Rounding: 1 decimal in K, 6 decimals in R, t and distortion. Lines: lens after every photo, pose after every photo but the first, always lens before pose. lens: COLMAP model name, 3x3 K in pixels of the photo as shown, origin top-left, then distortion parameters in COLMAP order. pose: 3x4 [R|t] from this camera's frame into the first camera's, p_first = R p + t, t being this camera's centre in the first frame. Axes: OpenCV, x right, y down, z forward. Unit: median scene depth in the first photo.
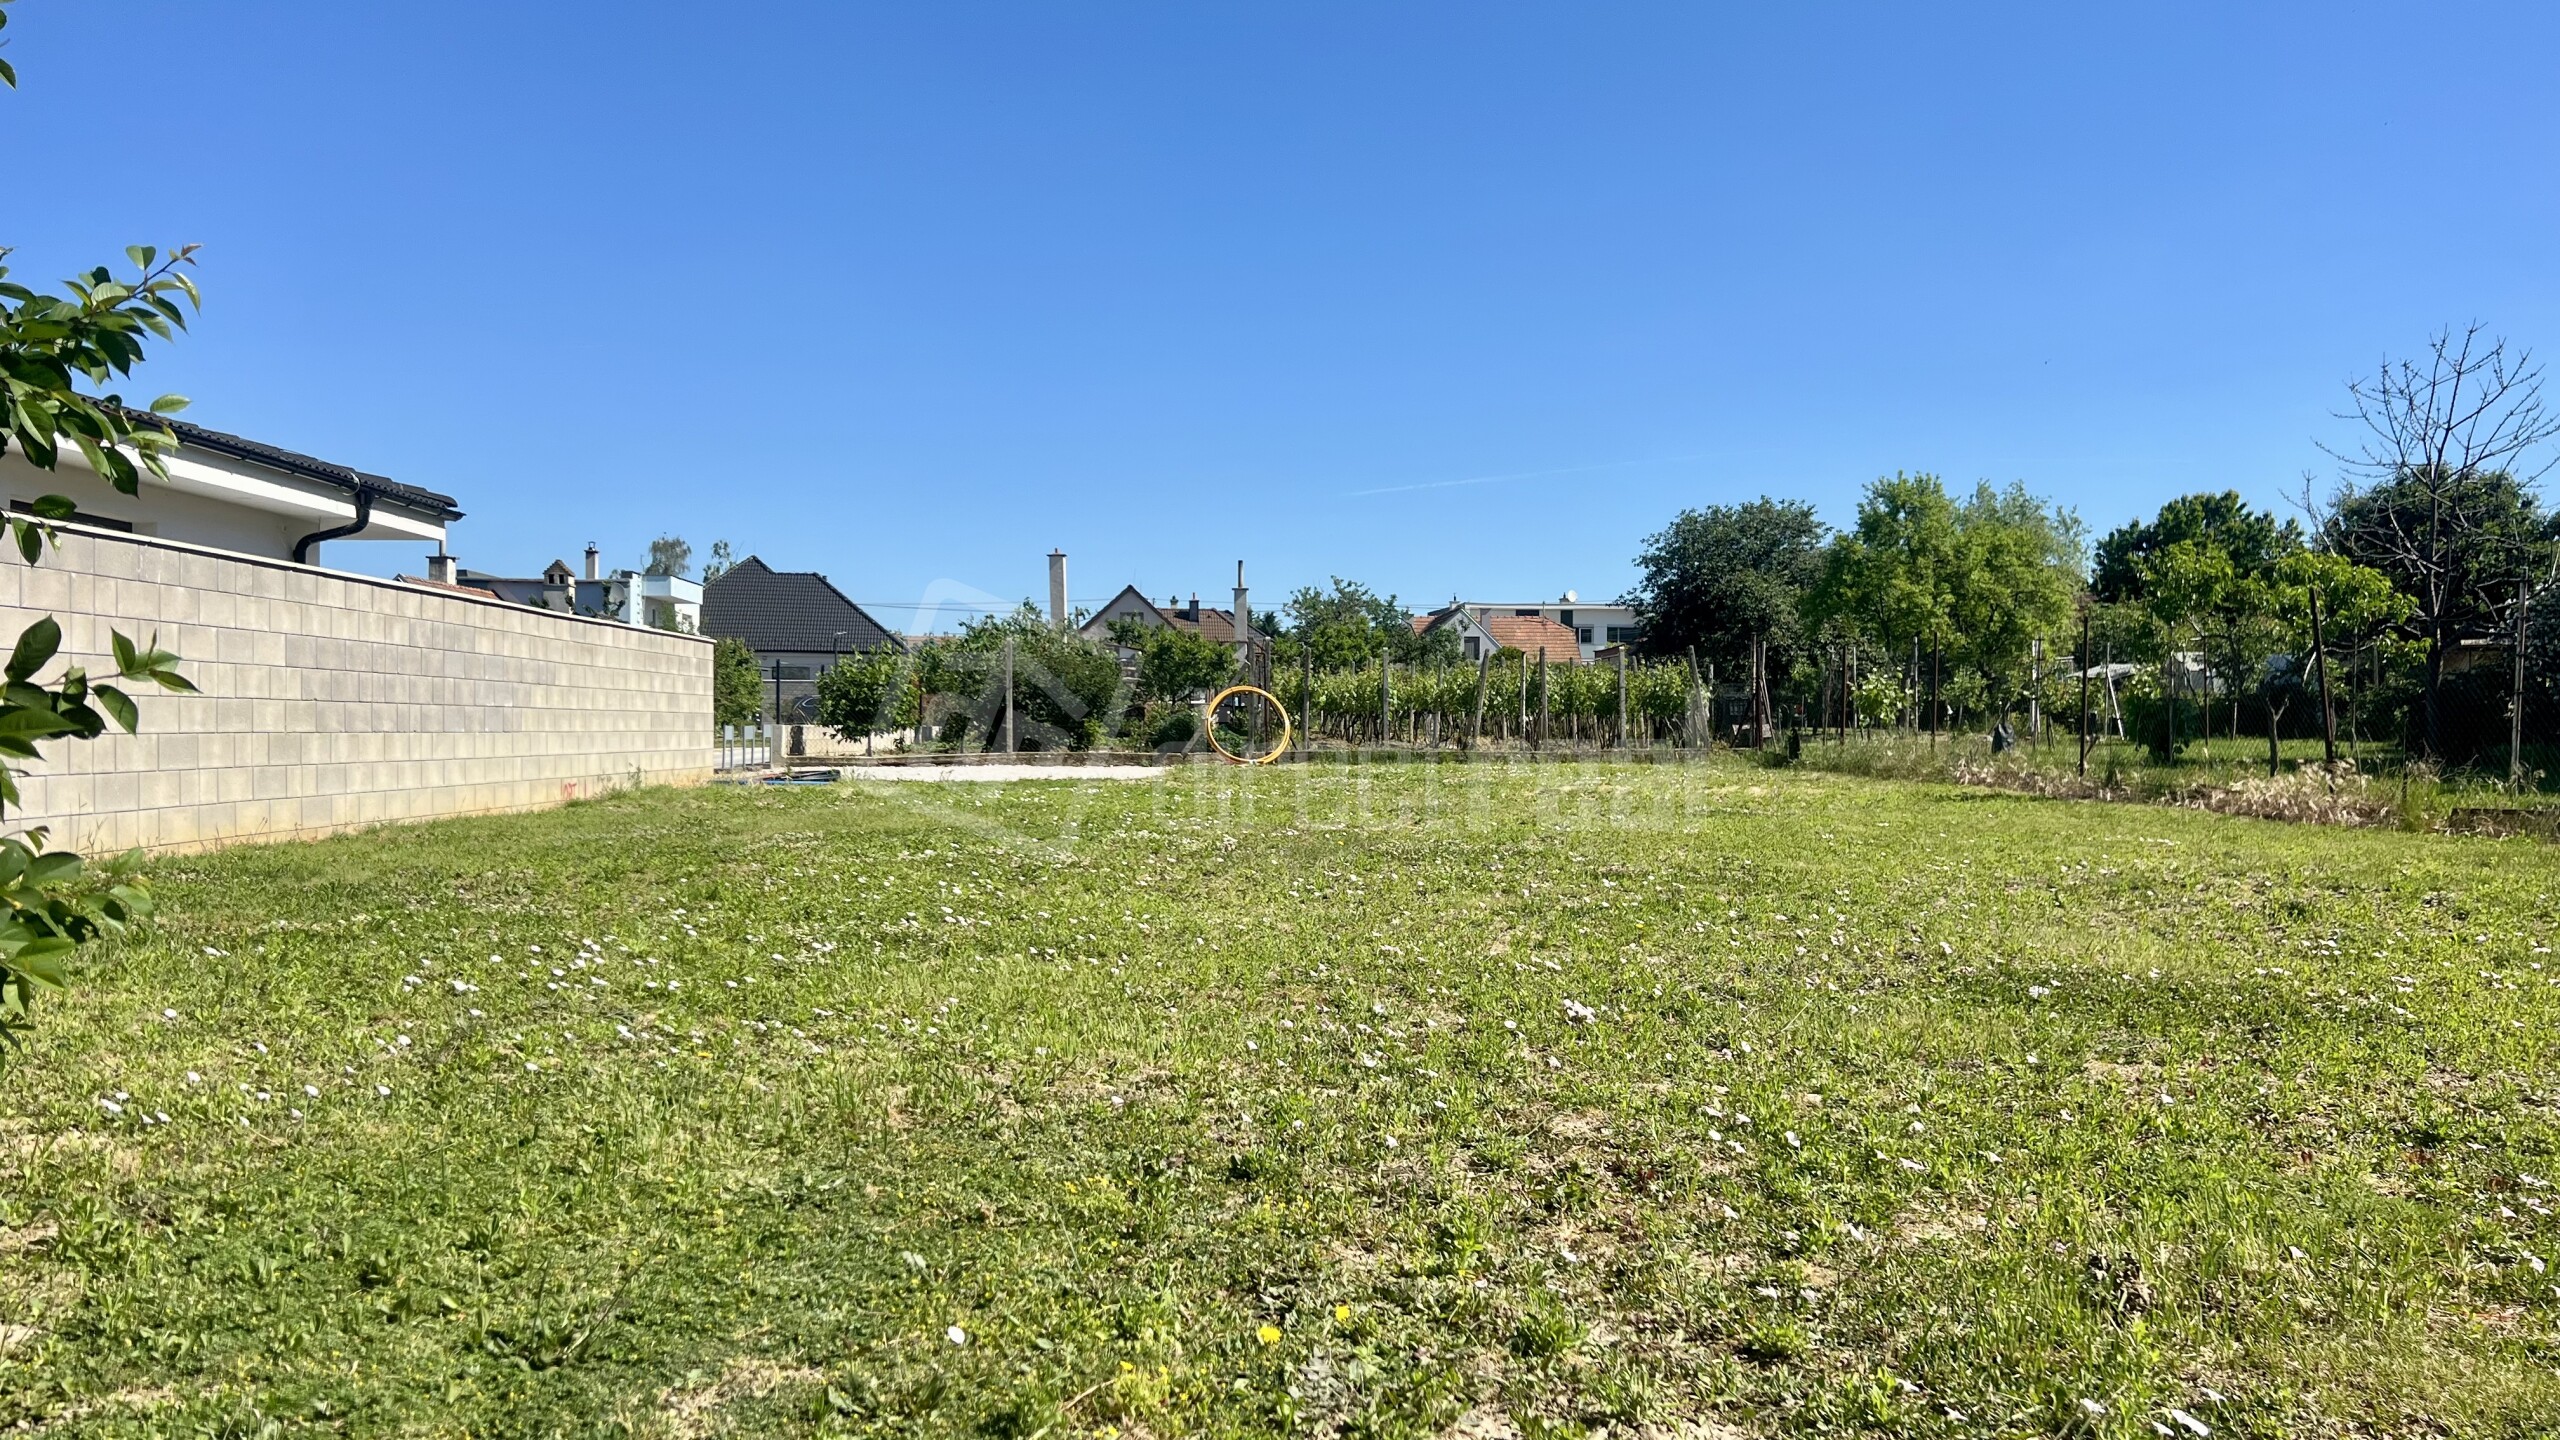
lens RADIAL K [[1934.9, 0, 1280.1], [0, 1934.9, 715.8], [0, 0, 1]] dist [0.008668, 0.002917]
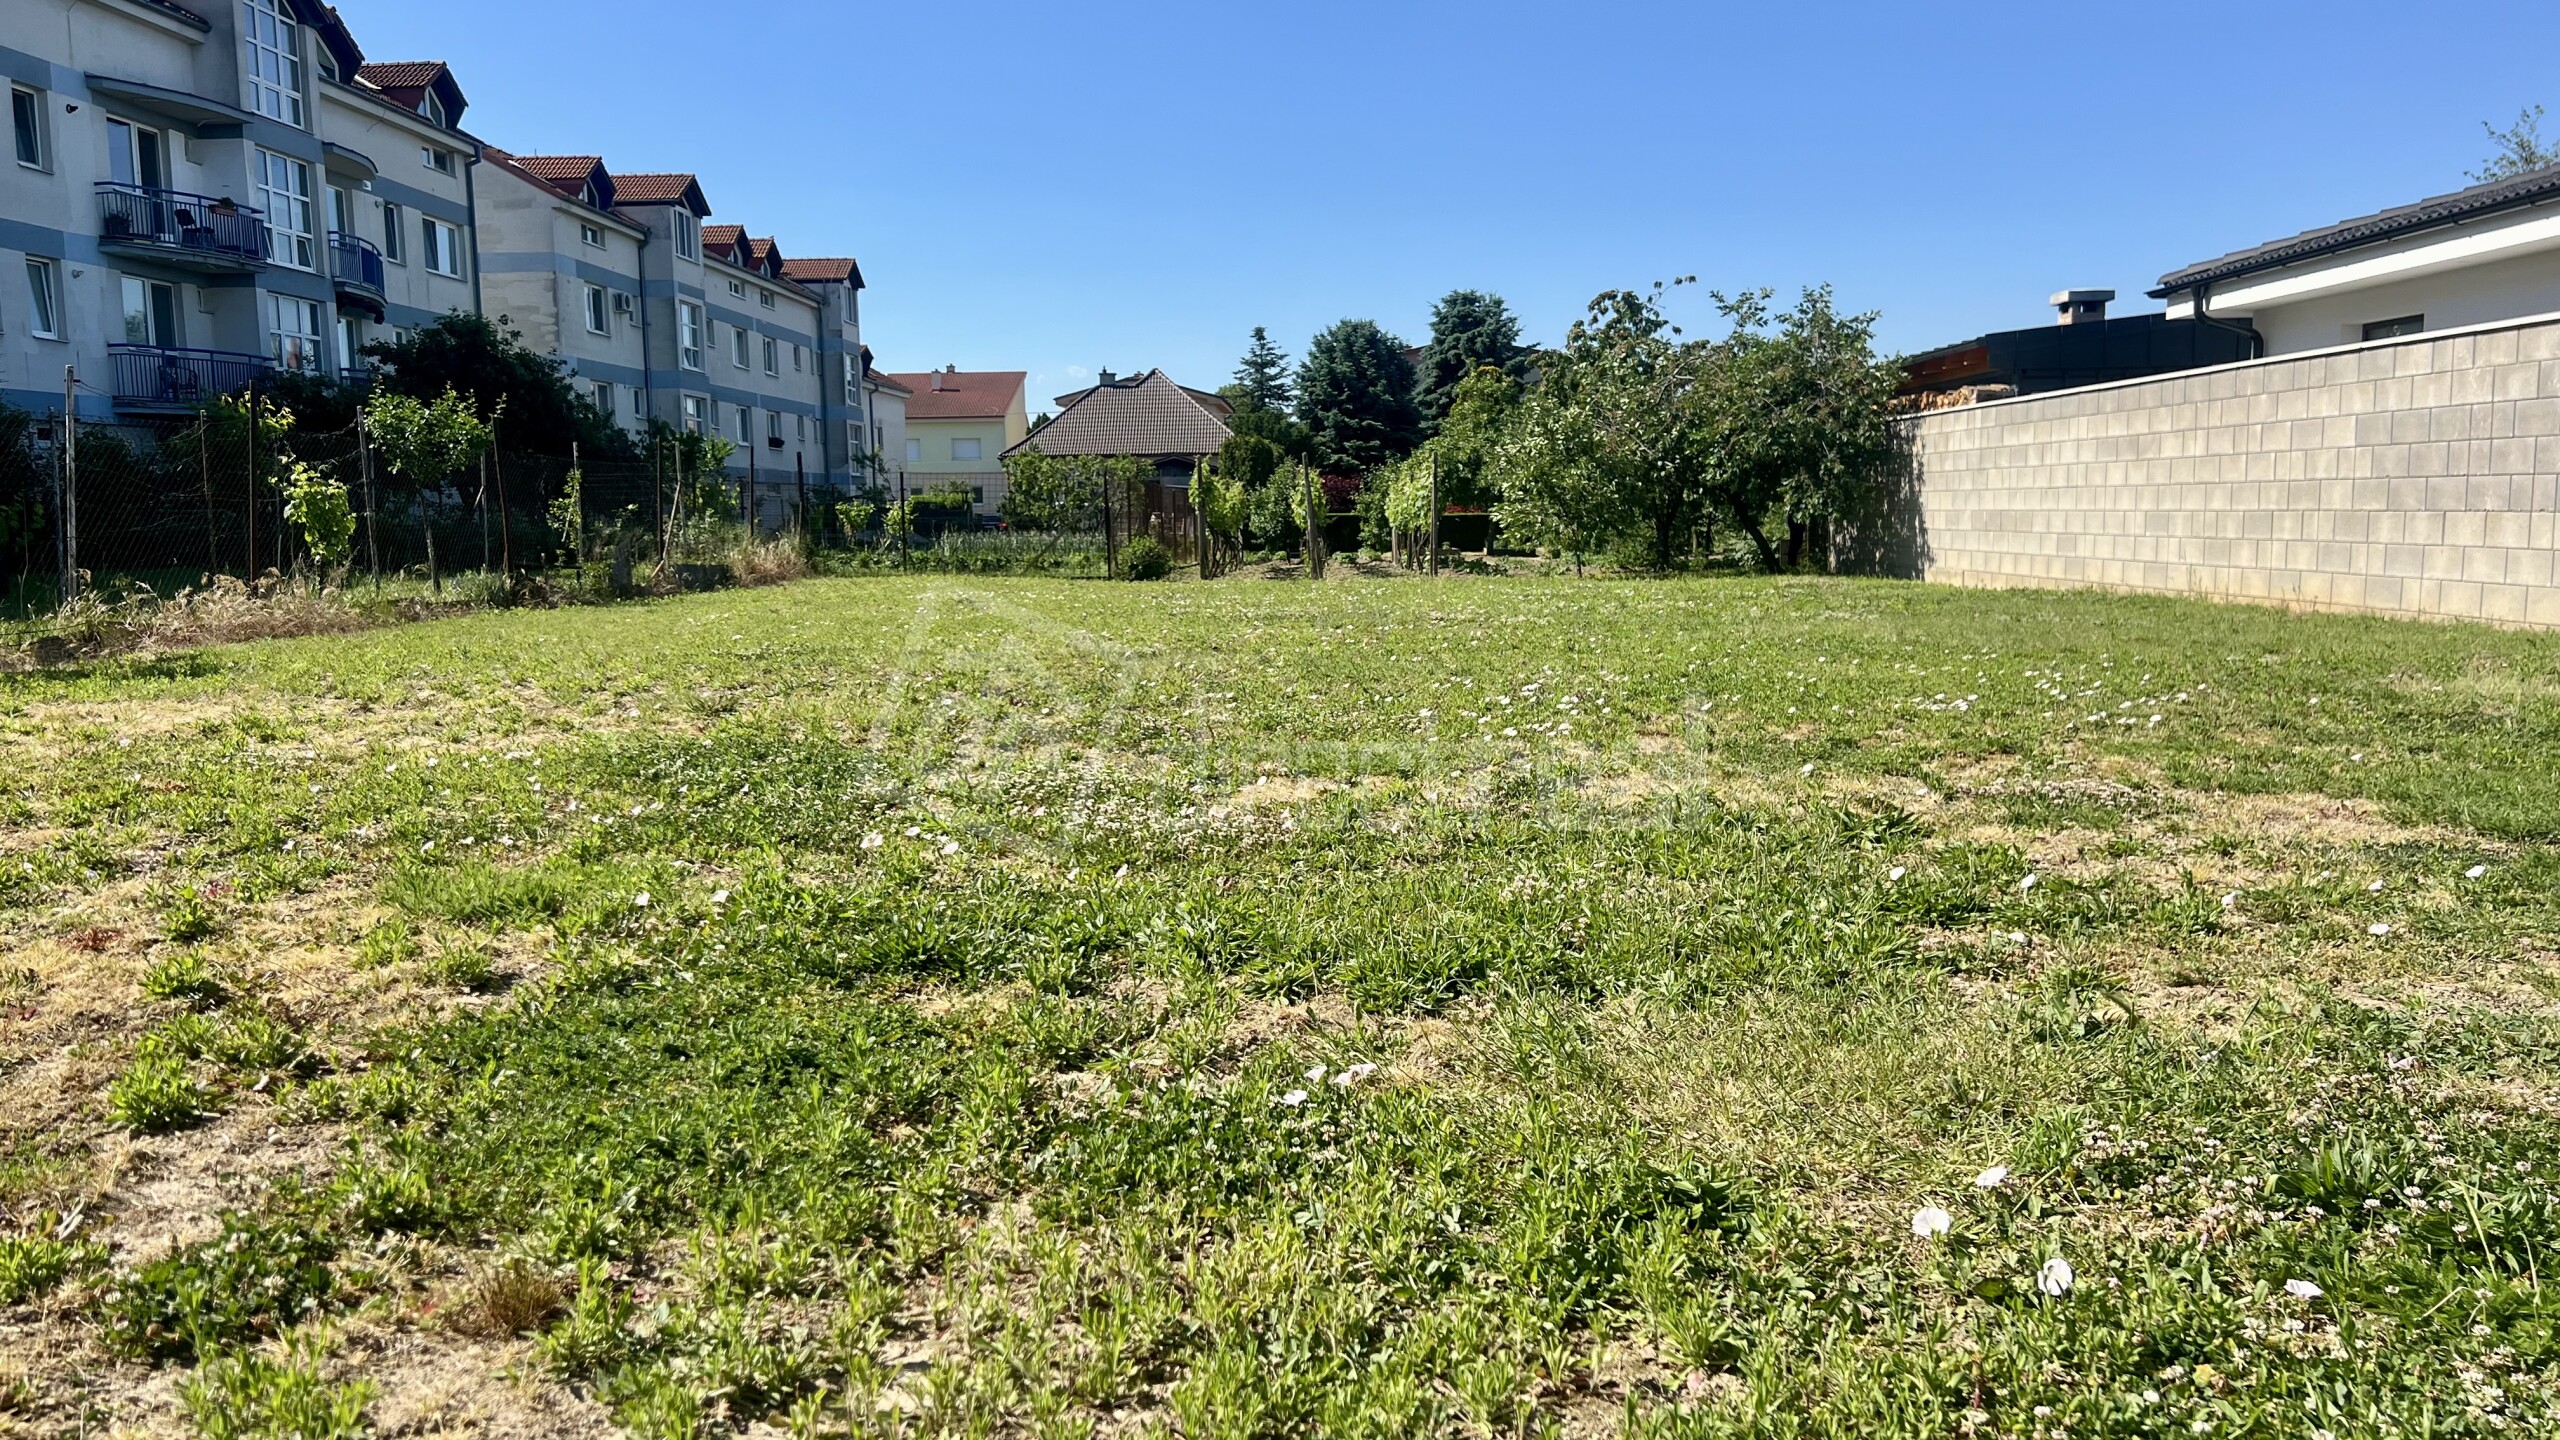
lens RADIAL K [[1934.9, 0, 1280.5], [0, 1934.9, 723.2], [0, 0, 1]] dist [0.008668, 0.002917]
pose [[-0.997565, 0.004794, 0.069580, -0.009582], [0.012040, 0.994494, 0.104098, 0.006561], [-0.068698, 0.104683, -0.992130, 2.052044]]
